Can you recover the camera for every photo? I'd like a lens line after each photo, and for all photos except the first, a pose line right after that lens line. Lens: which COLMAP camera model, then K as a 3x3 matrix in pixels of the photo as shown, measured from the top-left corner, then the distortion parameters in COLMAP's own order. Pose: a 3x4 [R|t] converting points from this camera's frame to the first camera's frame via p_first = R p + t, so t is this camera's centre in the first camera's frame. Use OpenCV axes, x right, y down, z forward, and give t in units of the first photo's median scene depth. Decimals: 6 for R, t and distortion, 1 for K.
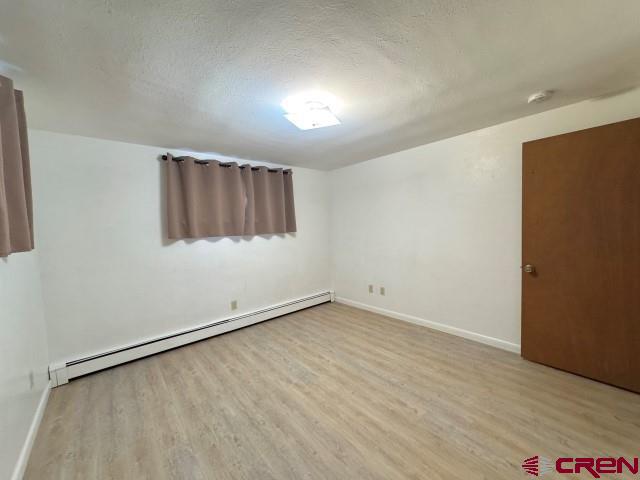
lens RADIAL K [[255.2, 0, 317.9], [0, 255.2, 239.1], [0, 0, 1]] dist [-0.001583, -0.000092]
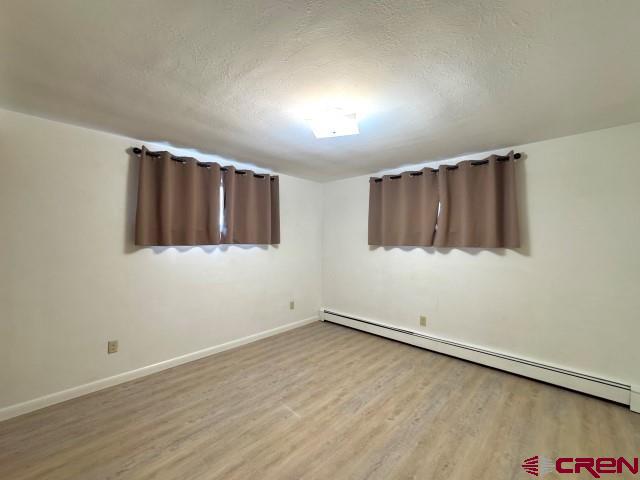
lens RADIAL K [[267.1, 0, 326.3], [0, 267.1, 238.3], [0, 0, 1]] dist [0.002687, 0.000182]
pose [[0.113043, 0.032229, -0.993067, 0.832287], [-0.057565, 0.998007, 0.025837, -0.066918], [0.991921, 0.054246, 0.114673, 0.733015]]
